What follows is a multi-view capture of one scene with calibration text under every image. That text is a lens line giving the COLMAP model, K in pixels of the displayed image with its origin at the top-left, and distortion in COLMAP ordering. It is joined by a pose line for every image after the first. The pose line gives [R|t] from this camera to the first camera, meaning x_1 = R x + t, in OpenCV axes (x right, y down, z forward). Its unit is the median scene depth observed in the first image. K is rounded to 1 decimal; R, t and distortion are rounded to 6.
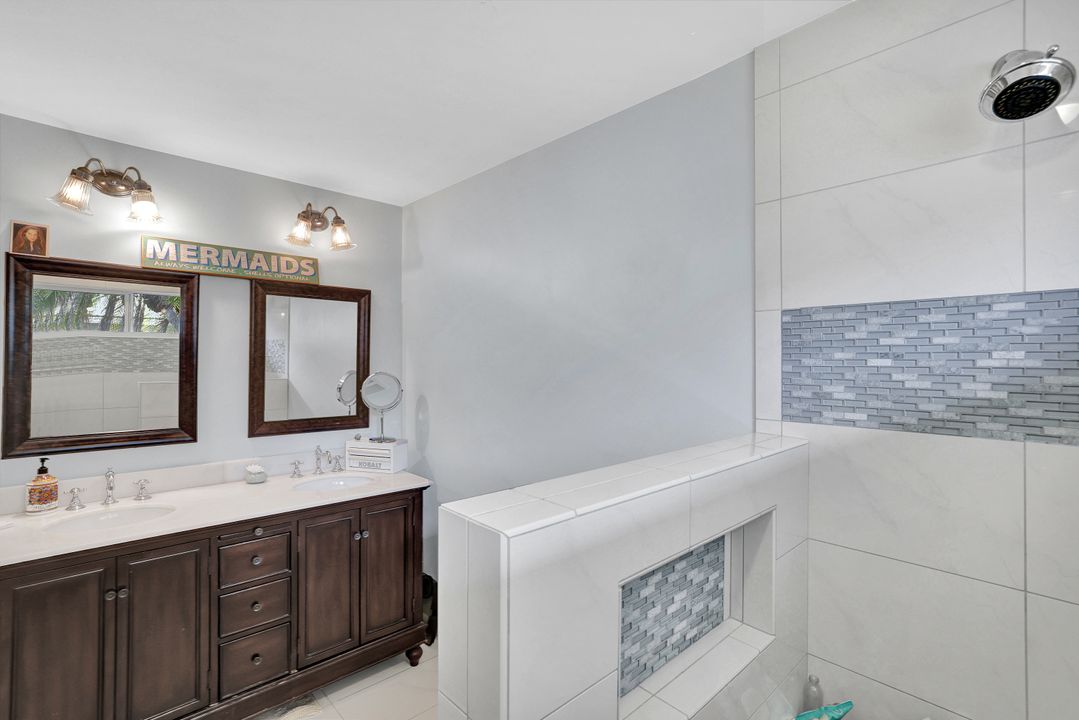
lens RADIAL K [[491.0, 0, 514.4], [0, 491.0, 359.8], [0, 0, 1]] dist [-0.002514, 0.000292]
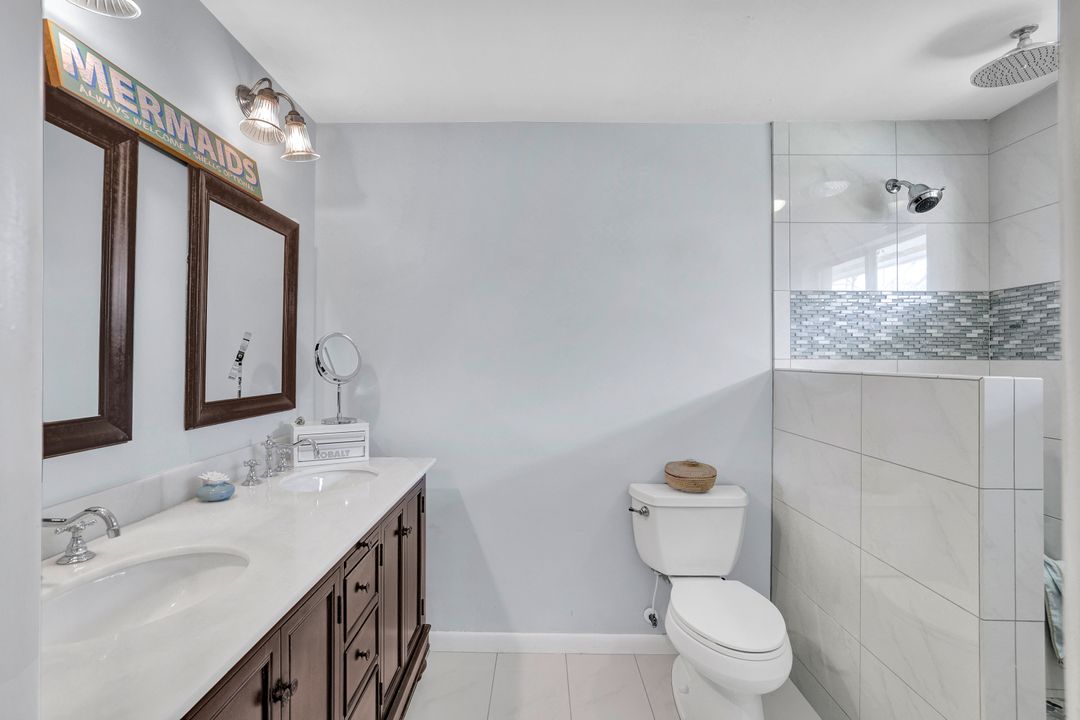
lens RADIAL K [[491.5, 0, 514.9], [0, 491.5, 359.8], [0, 0, 1]] dist [-0.002514, 0.000292]
pose [[0.693728, 0.000834, 0.720237, -0.759628], [-0.004556, 0.999984, 0.003229, 0.075090], [-0.720223, -0.005521, 0.693721, 0.318425]]
